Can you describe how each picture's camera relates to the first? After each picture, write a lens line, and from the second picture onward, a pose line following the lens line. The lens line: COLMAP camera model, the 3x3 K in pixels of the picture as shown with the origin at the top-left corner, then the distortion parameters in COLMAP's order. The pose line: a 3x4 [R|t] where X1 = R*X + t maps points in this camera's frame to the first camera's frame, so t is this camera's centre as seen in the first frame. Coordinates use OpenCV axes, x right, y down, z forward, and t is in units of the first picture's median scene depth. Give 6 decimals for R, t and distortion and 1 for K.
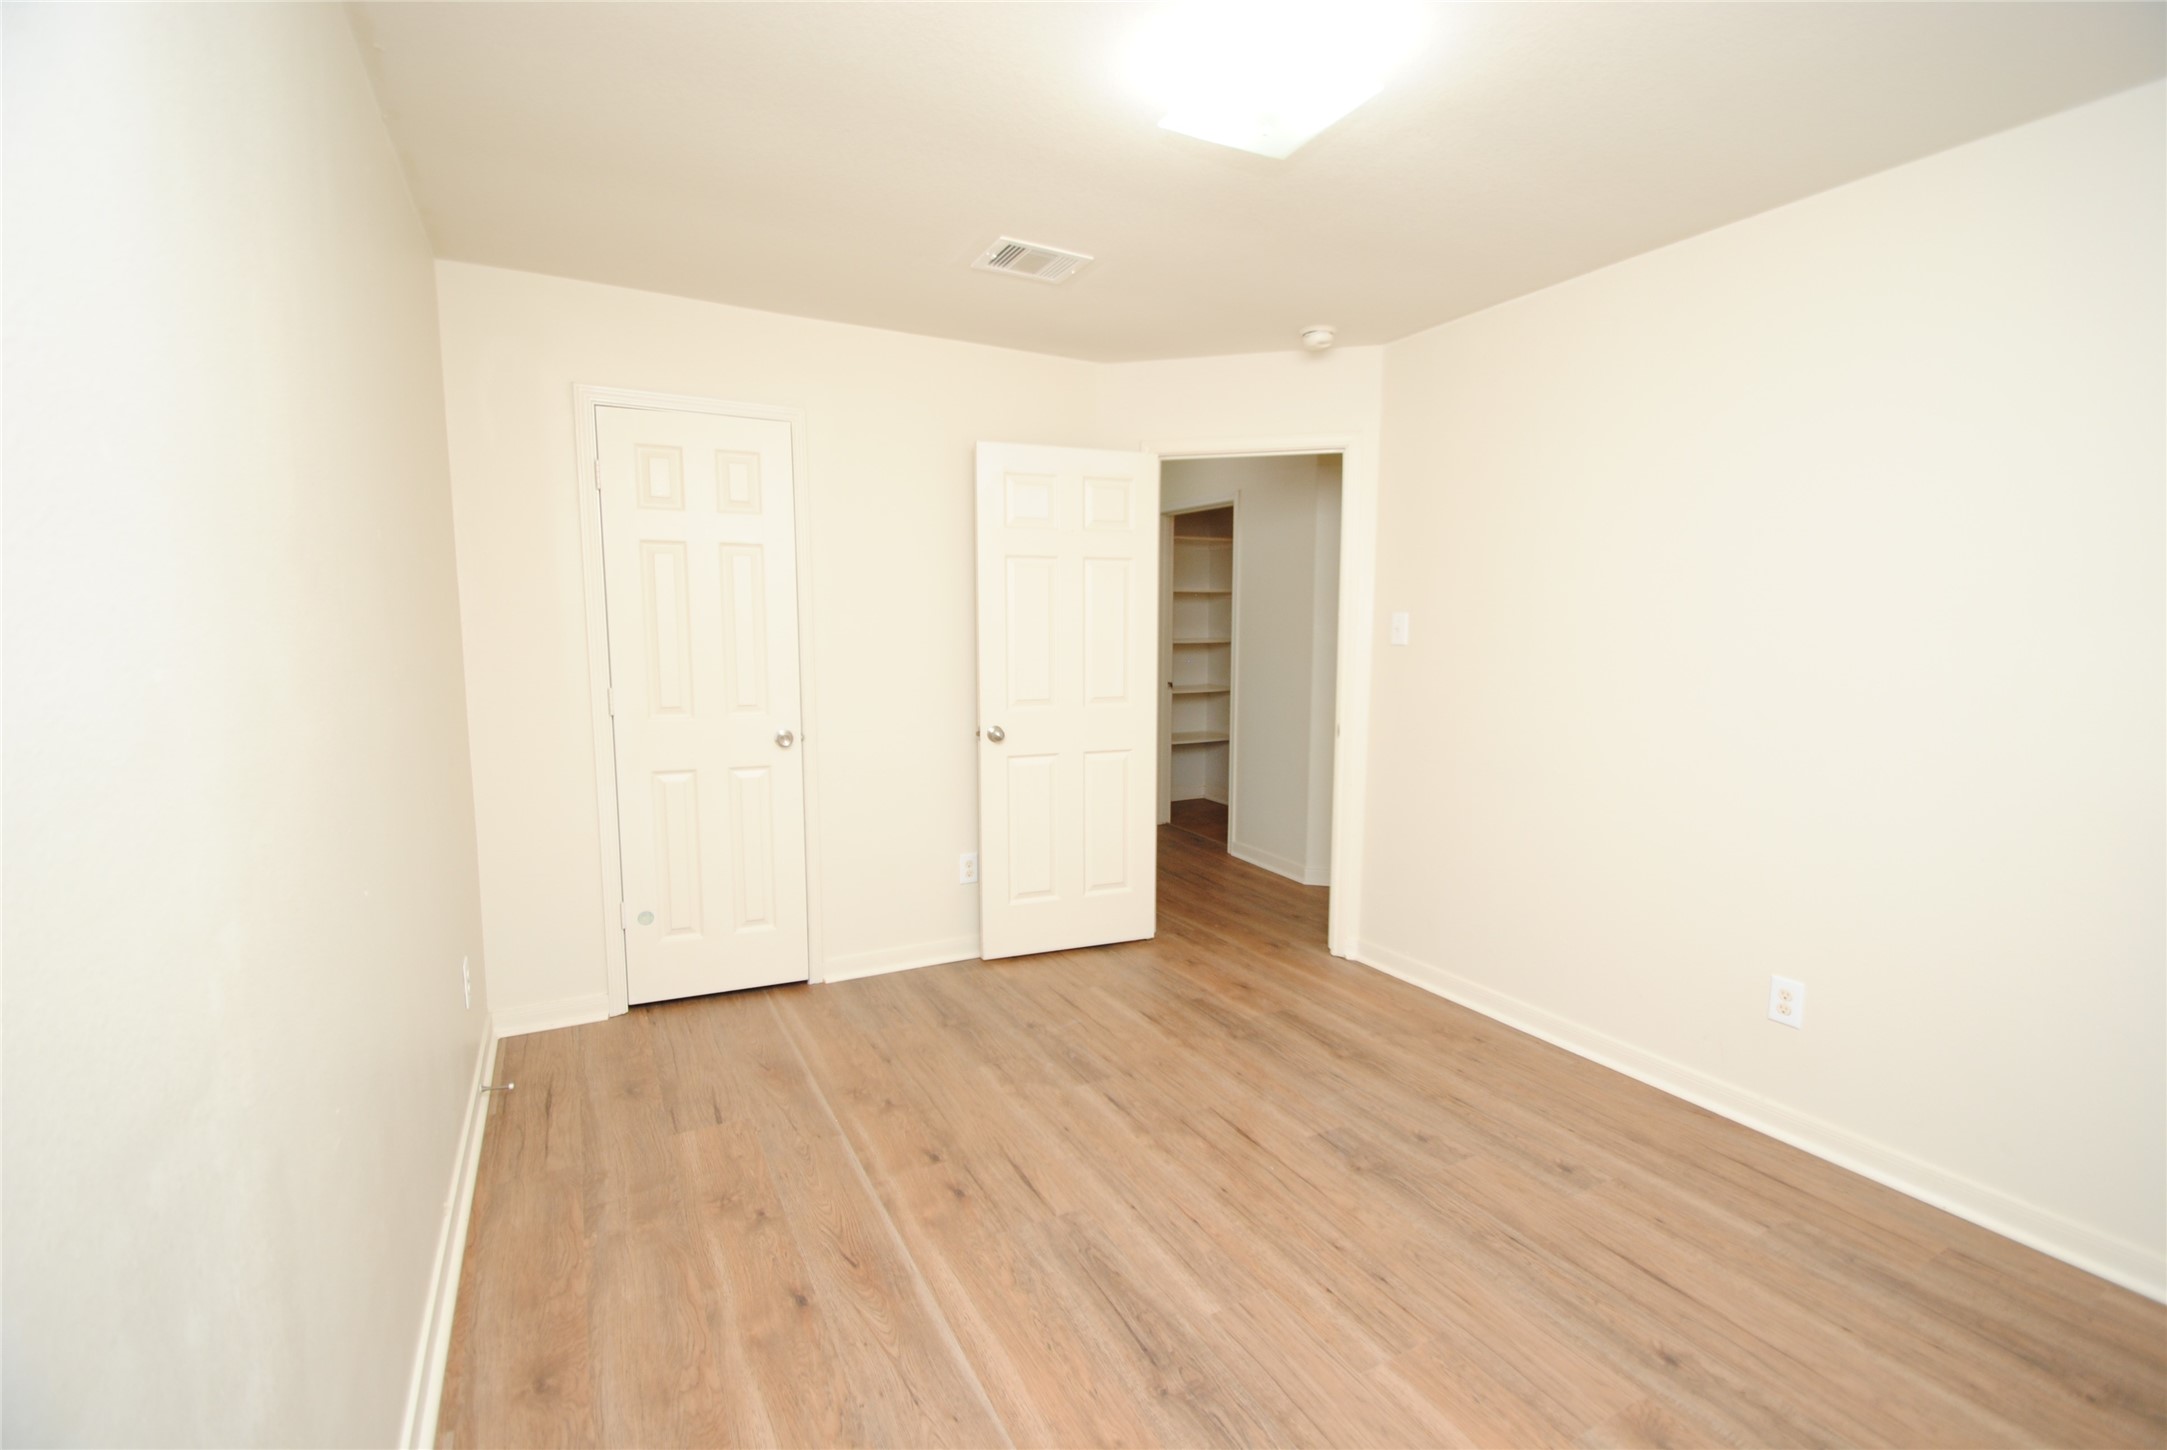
lens RADIAL K [[940.7, 0, 1082.6], [0, 940.7, 726.3], [0, 0, 1]] dist [0.000863, -0.004168]
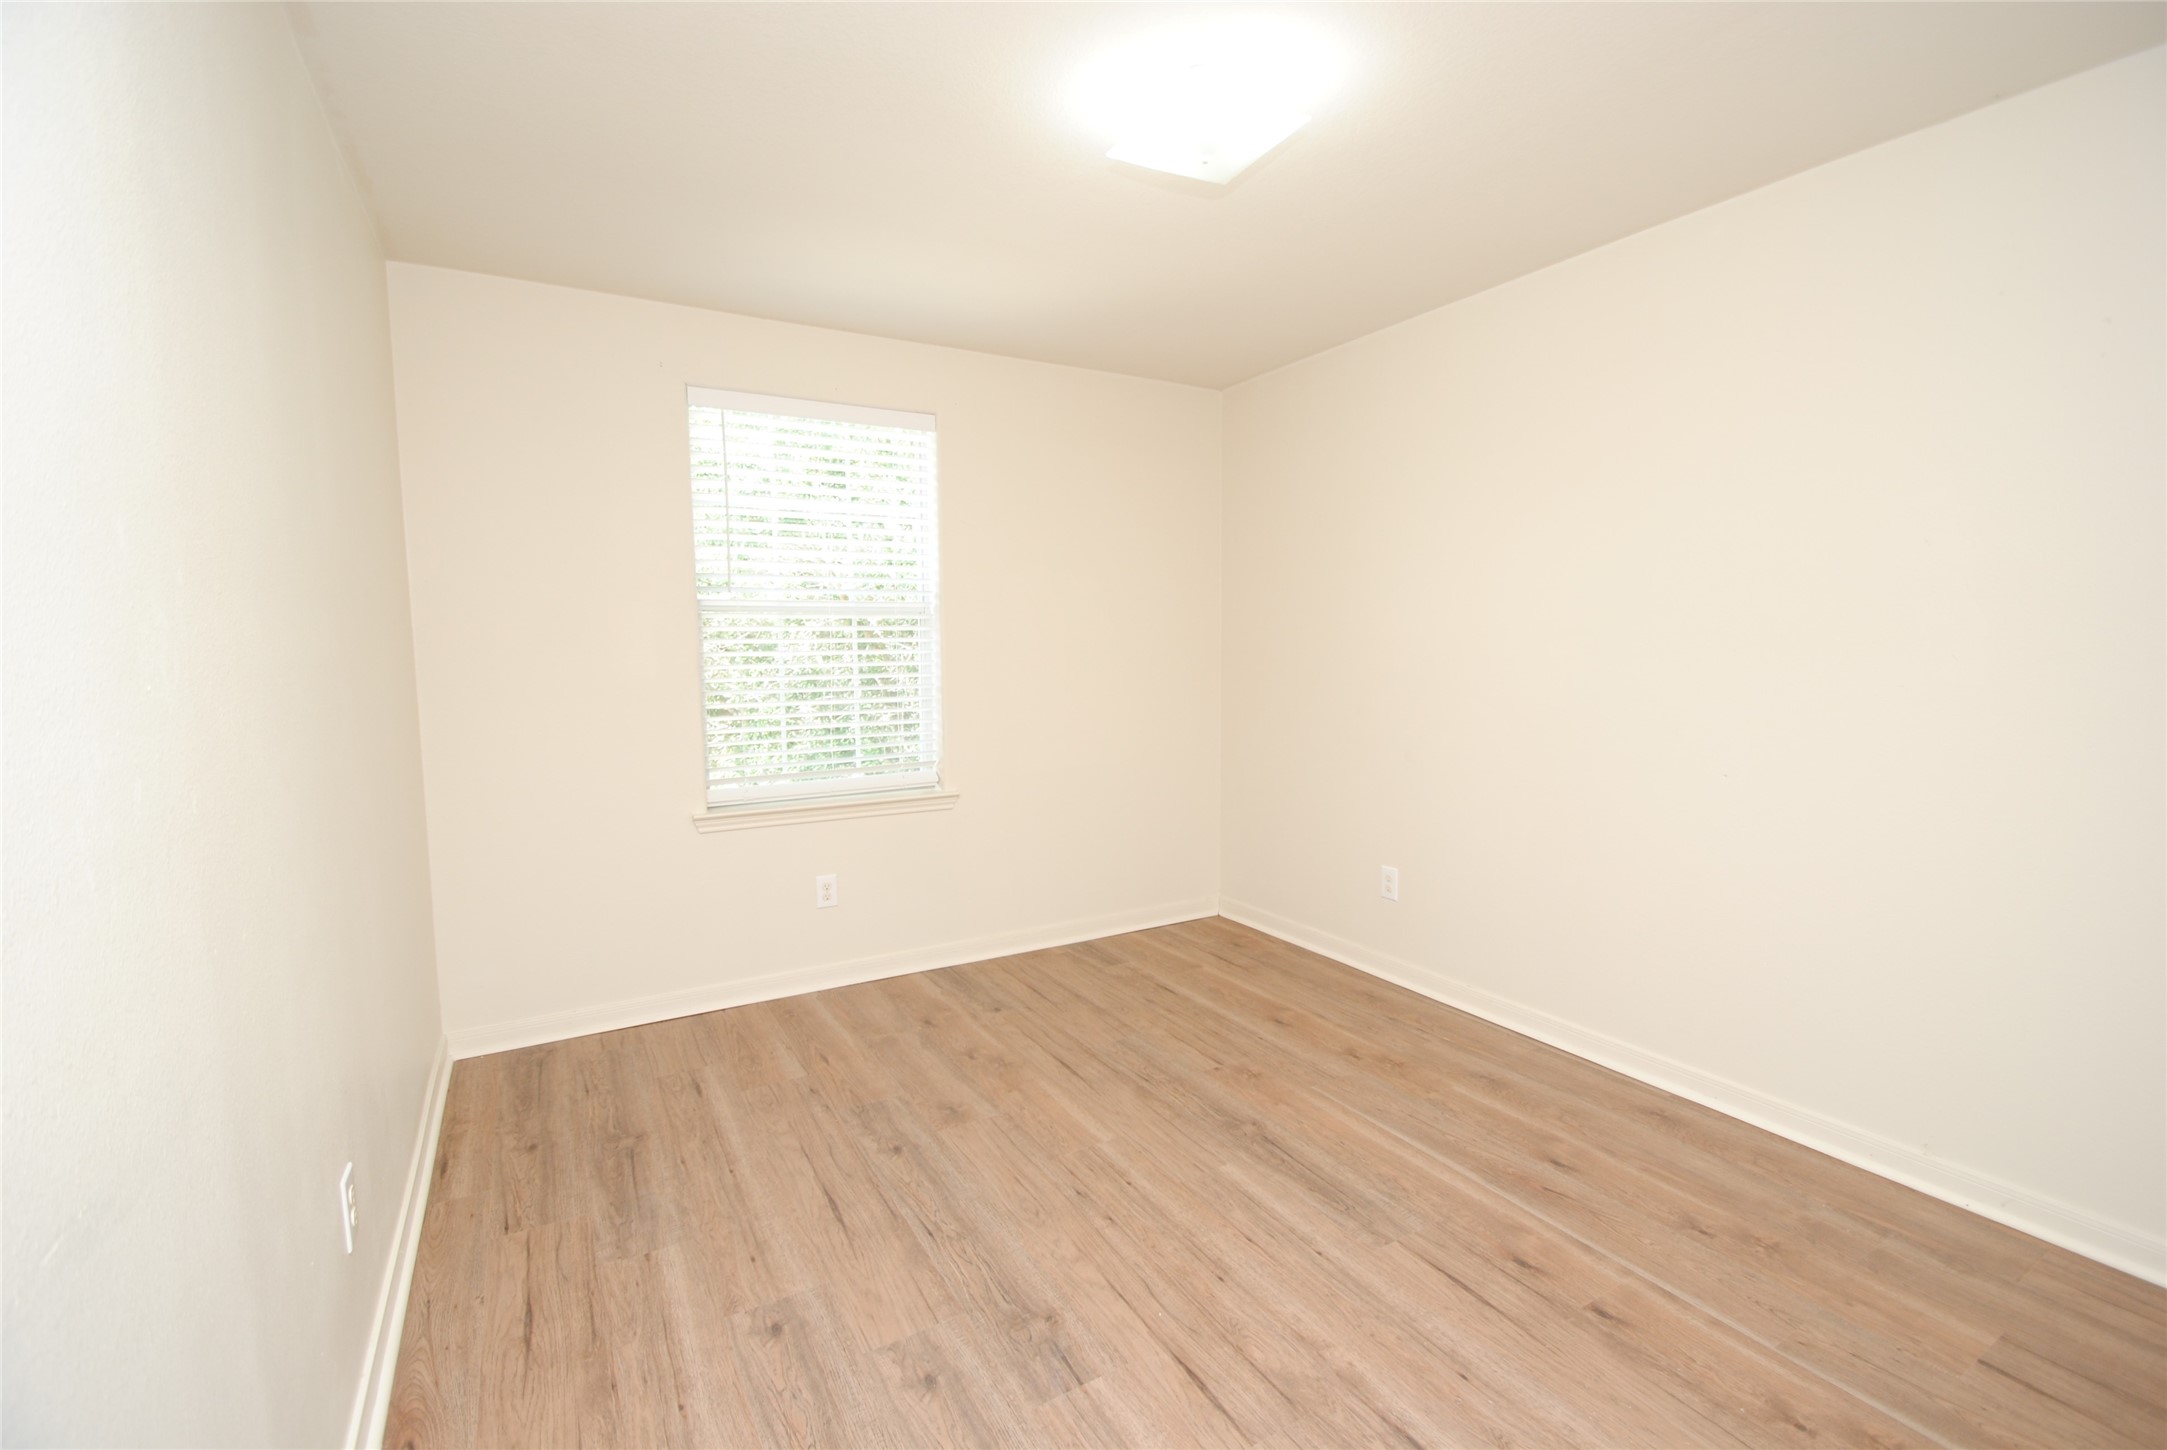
lens RADIAL K [[940.7, 0, 1083.1], [0, 940.7, 724.2], [0, 0, 1]] dist [0.000863, -0.004168]
pose [[-0.999583, 0.007950, -0.027750, 0.310609], [0.002375, 0.980718, 0.195414, -0.175168], [0.028769, 0.195267, -0.980328, 1.825850]]
